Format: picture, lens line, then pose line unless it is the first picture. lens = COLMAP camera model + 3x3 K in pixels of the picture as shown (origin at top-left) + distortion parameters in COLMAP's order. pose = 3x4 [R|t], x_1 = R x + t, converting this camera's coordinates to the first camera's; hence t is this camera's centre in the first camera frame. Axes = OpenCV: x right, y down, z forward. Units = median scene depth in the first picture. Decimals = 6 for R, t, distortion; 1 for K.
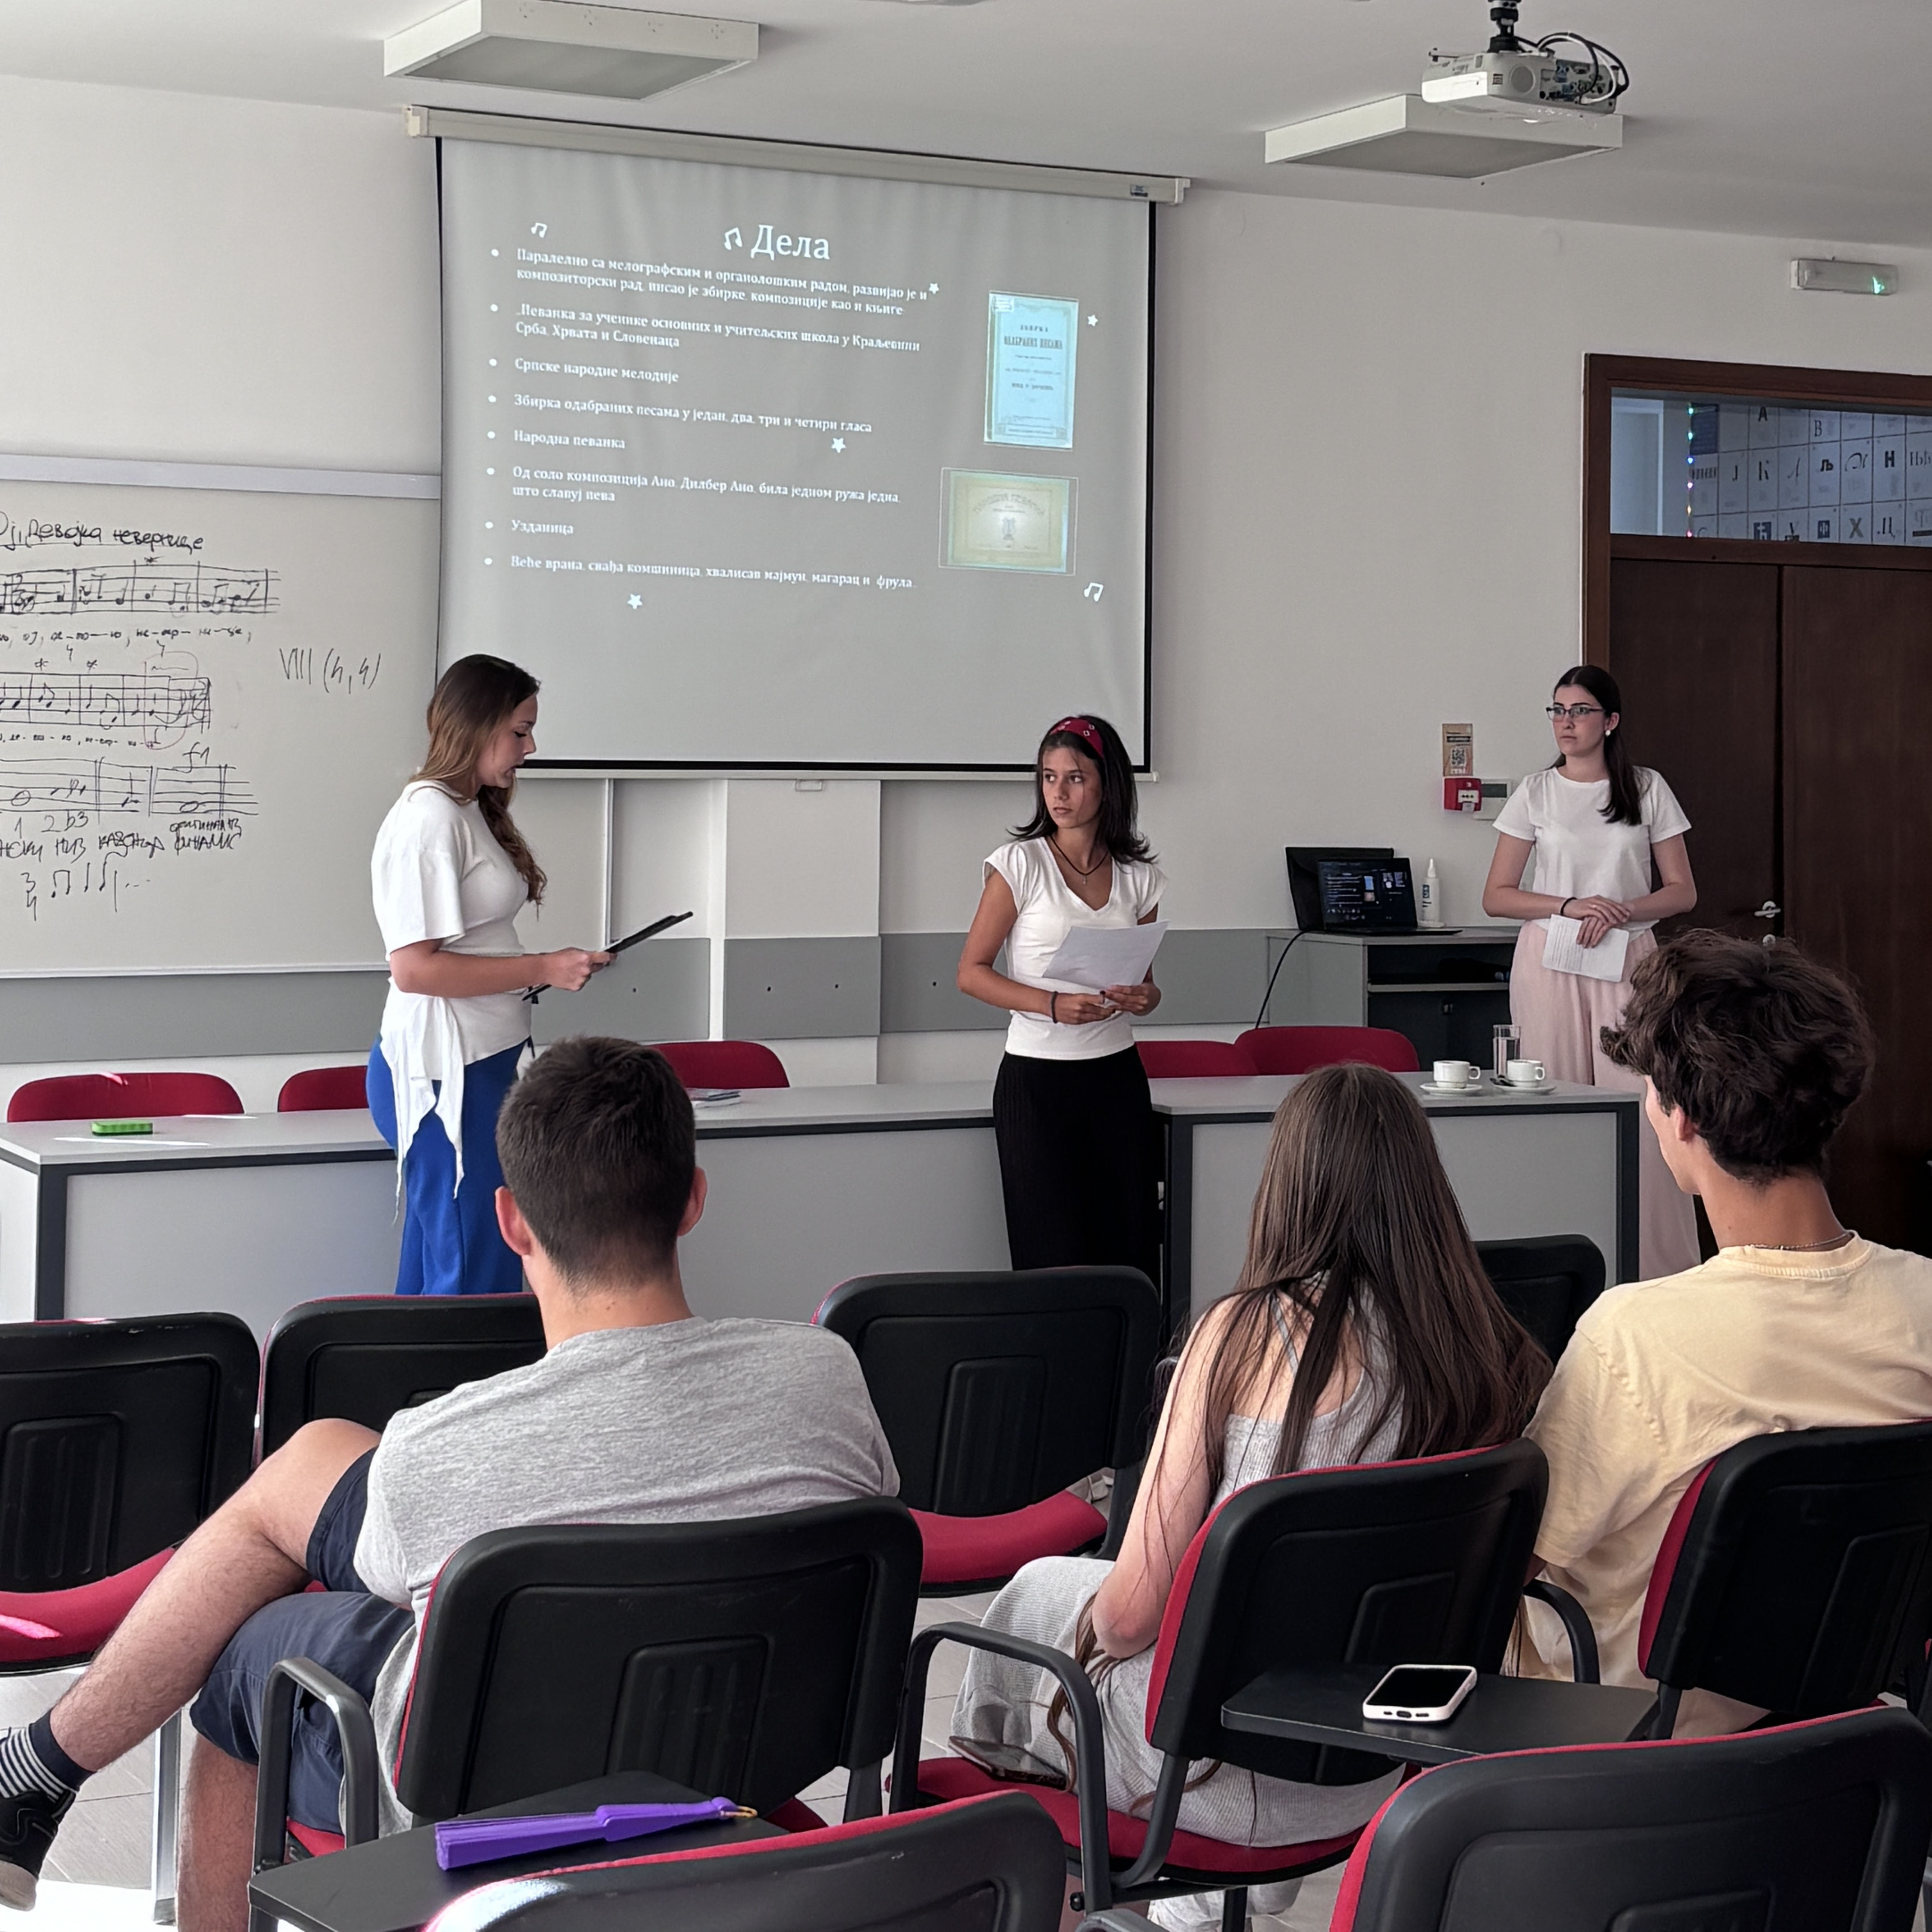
lens RADIAL K [[3816.4, 0, 982.1], [0, 3816.4, 686.2], [0, 0, 1]] dist [0.139091, 0.000000]
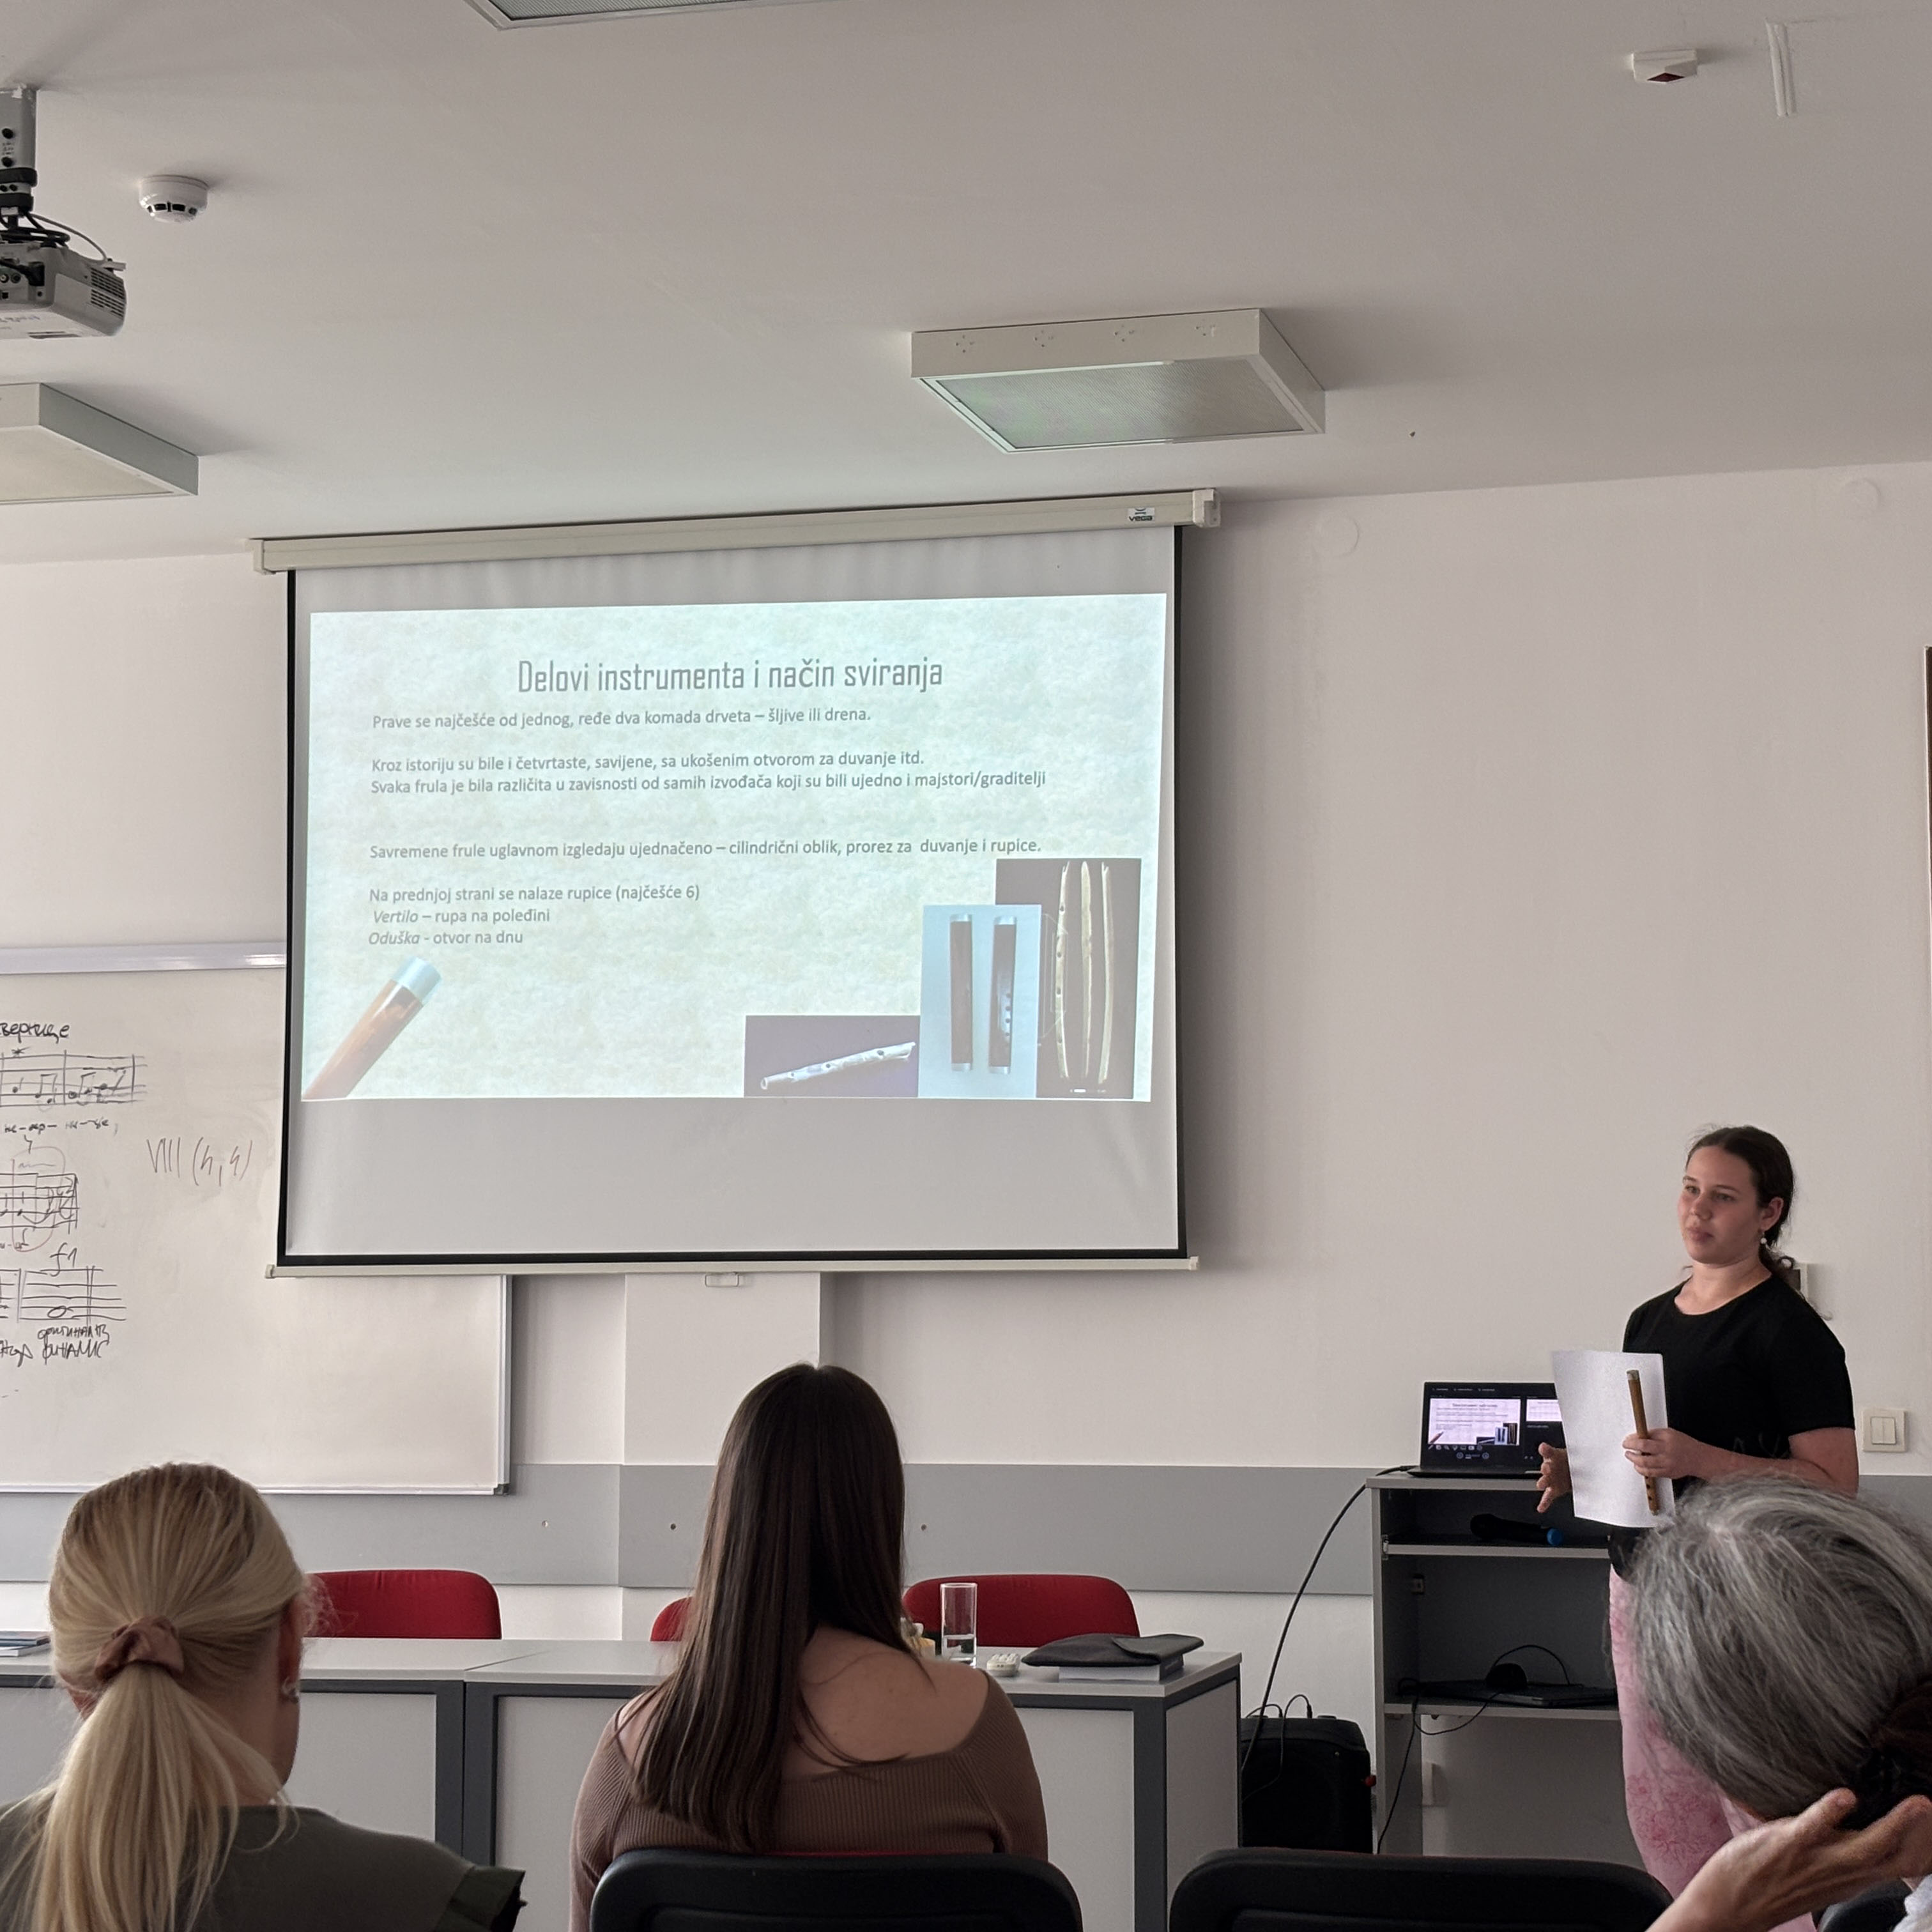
lens RADIAL K [[3911.3, 0, 1043.4], [0, 3911.3, 975.1], [0, 0, 1]] dist [0.123111, 0.000000]
pose [[0.743096, -0.071651, -0.665338, 0.617024], [0.020638, 0.996232, -0.084235, 0.035332], [0.668867, 0.048864, 0.741774, 0.441239]]
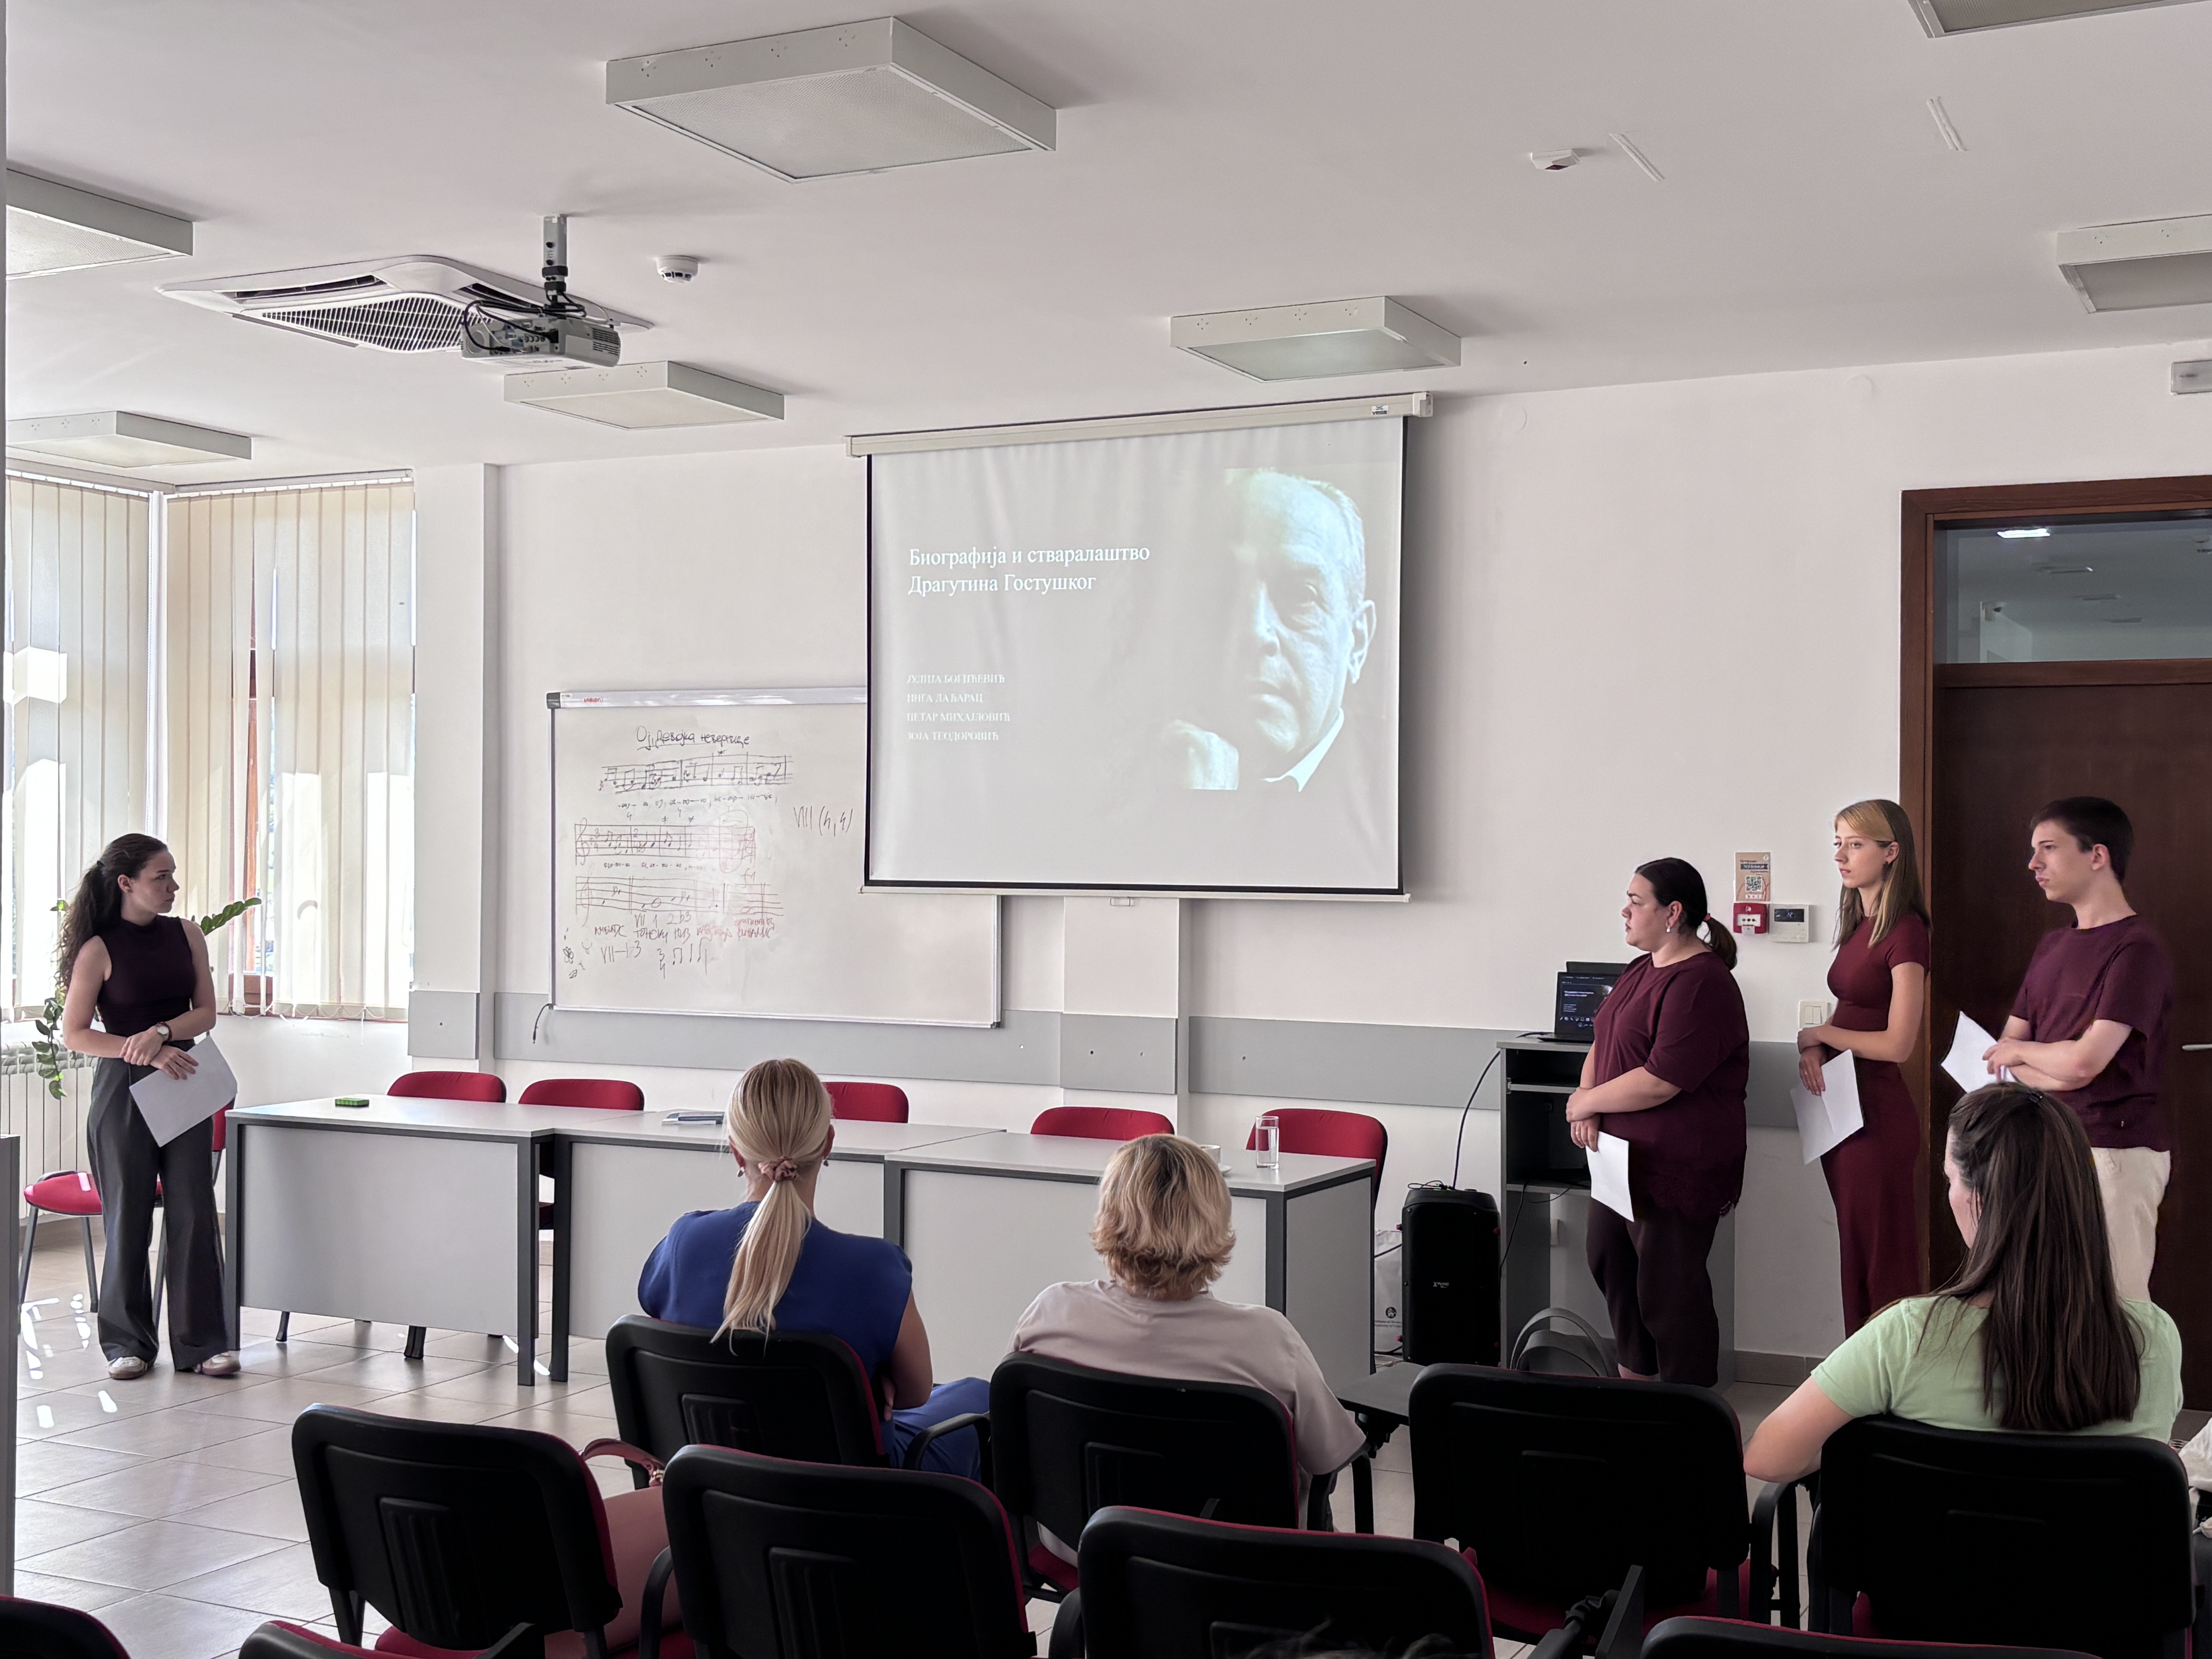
lens RADIAL K [[2562.4, 0, 1087.0], [0, 2562.4, 841.8], [0, 0, 1]] dist [0.096176, 0.000000]
pose [[0.582024, -0.008122, -0.813131, 0.717007], [0.011109, 0.999936, -0.002036, 0.007437], [0.813096, -0.007848, 0.582077, 0.506281]]
